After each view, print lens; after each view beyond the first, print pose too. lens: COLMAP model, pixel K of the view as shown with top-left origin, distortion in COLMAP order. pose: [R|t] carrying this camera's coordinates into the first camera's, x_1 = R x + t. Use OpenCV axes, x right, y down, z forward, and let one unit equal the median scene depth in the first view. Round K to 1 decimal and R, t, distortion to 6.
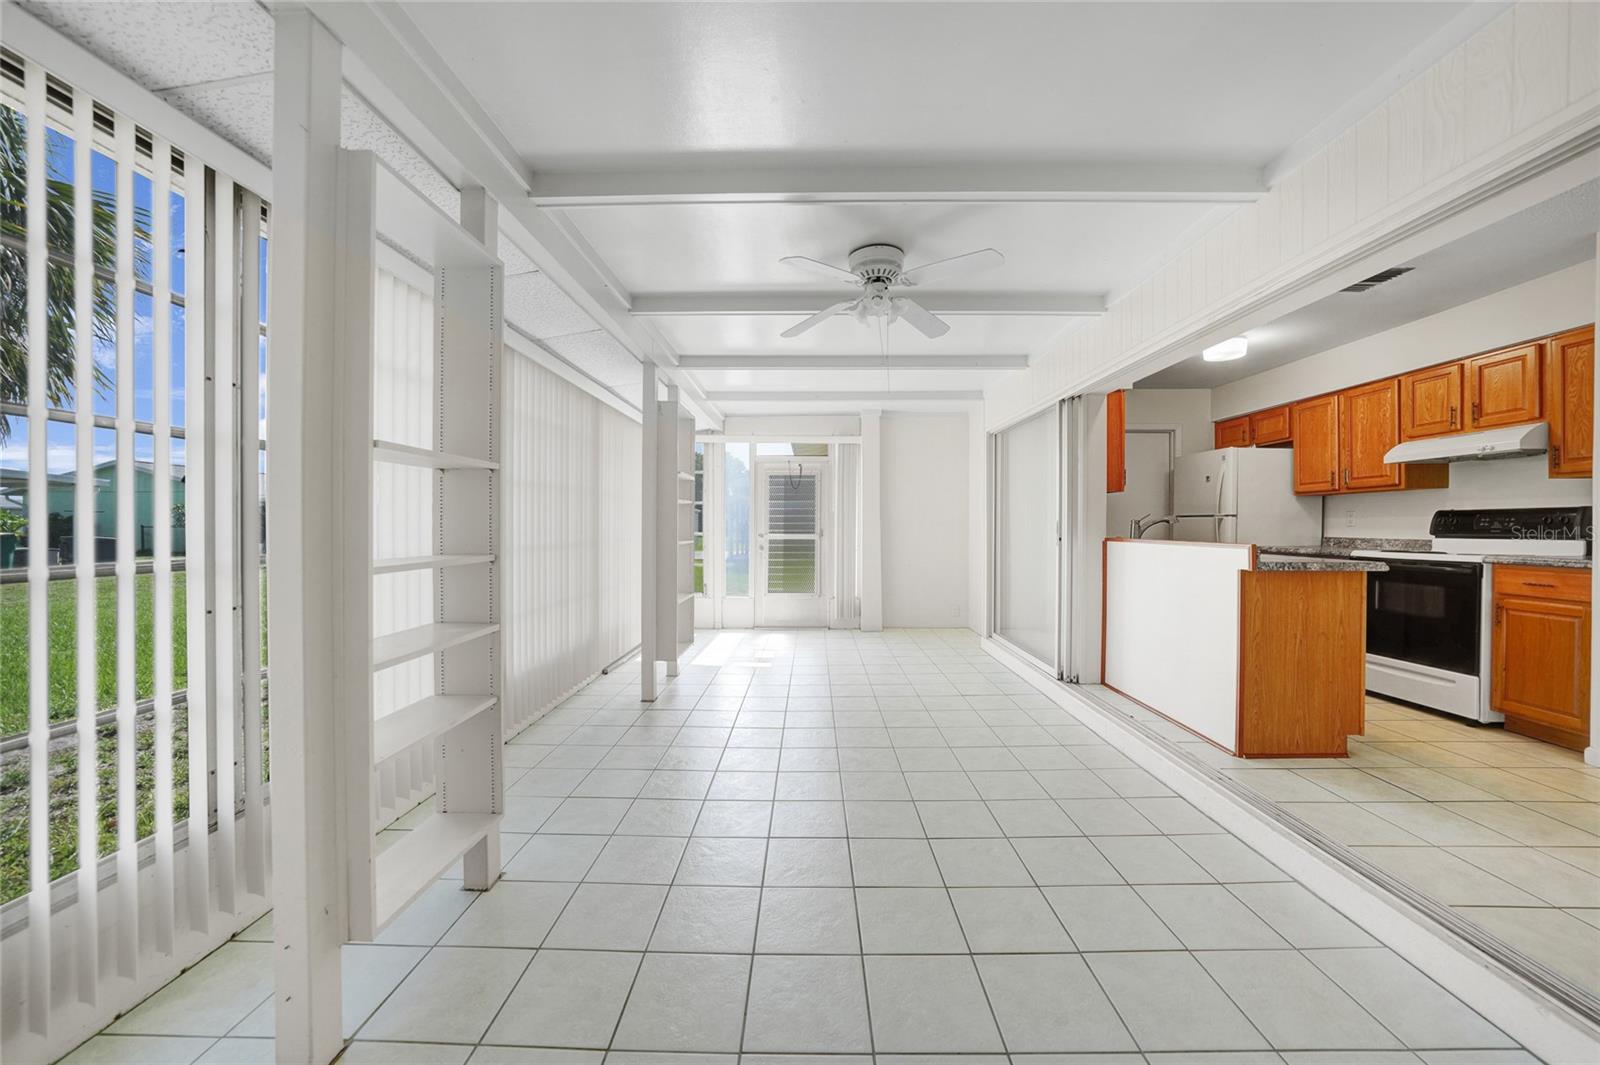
lens RADIAL K [[563.2, 0, 857.3], [0, 563.2, 525.8], [0, 0, 1]] dist [-0.037745, 0.008652]
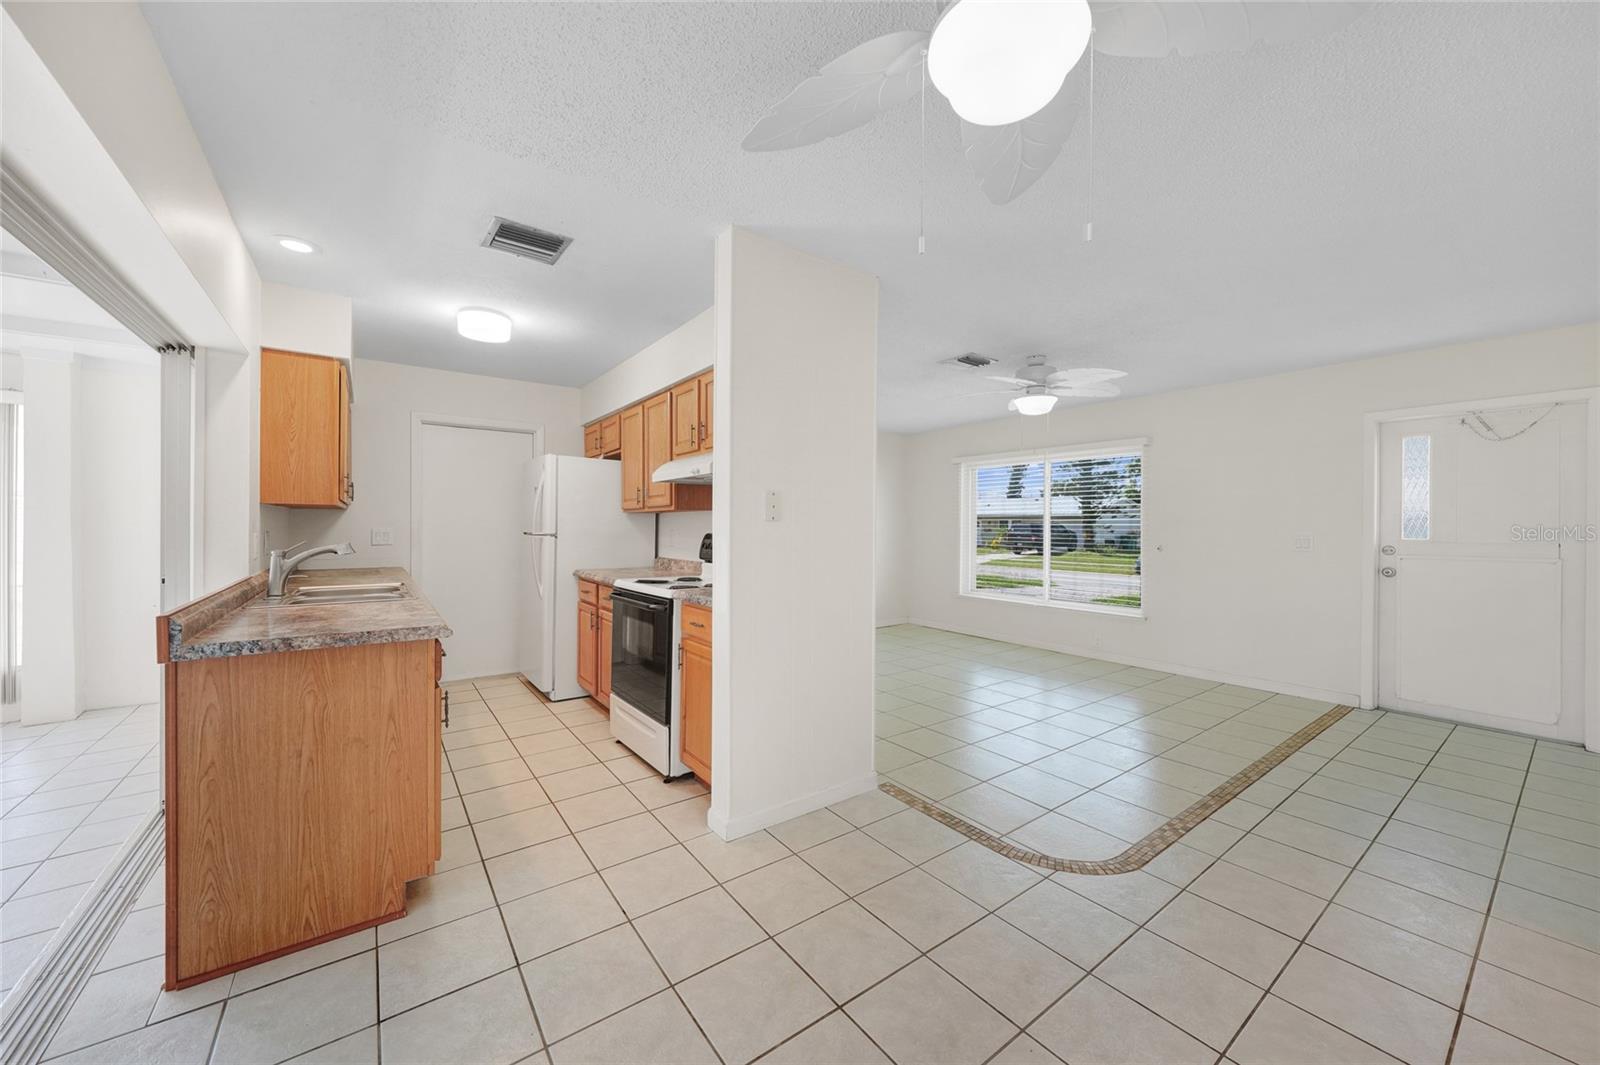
lens RADIAL K [[562.5, 0, 802.9], [0, 562.5, 528.0], [0, 0, 1]] dist [-0.011682, 0.000194]
pose [[0.795457, 0.000131, 0.606010, 0.538986], [-0.000463, 1.000000, 0.000393, -0.034244], [-0.606010, -0.000593, 0.795457, 0.096136]]
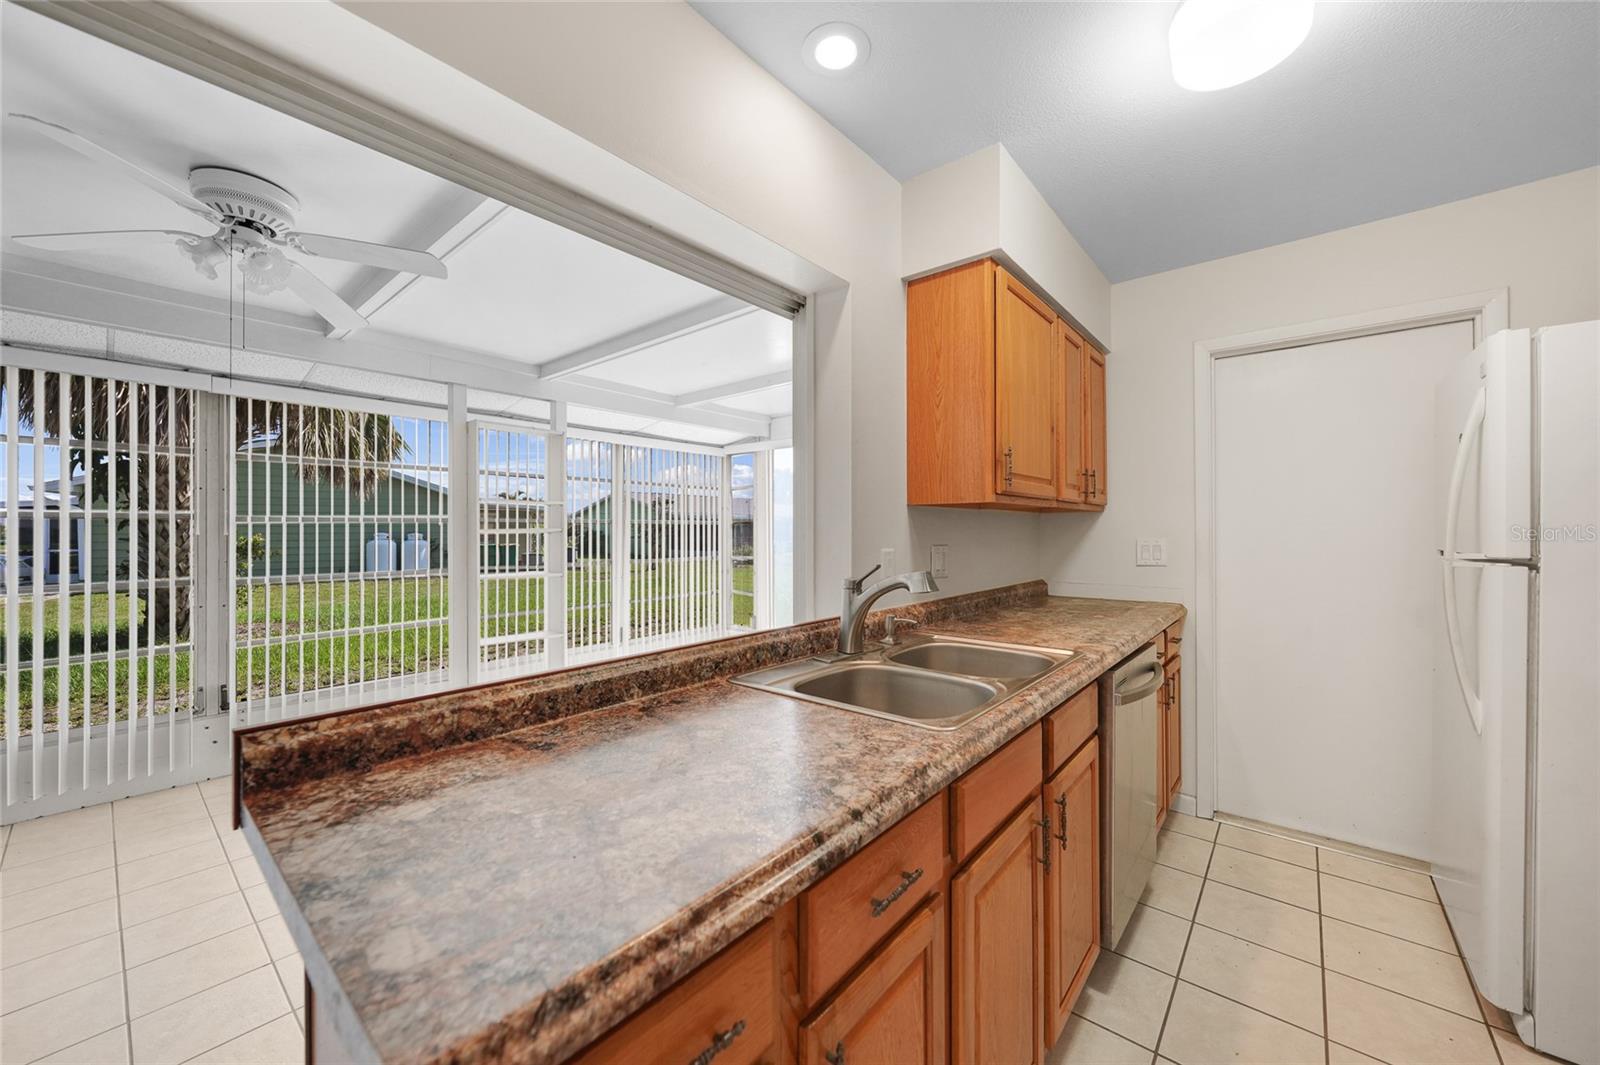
lens RADIAL K [[612.4, 0, 795.0], [0, 612.4, 529.4], [0, 0, 1]] dist [0.001324, 0.000040]
pose [[0.775371, -0.006215, -0.631475, 0.681298], [0.001481, 0.999967, -0.008023, -0.038801], [0.631504, 0.005286, 0.775354, 0.582760]]
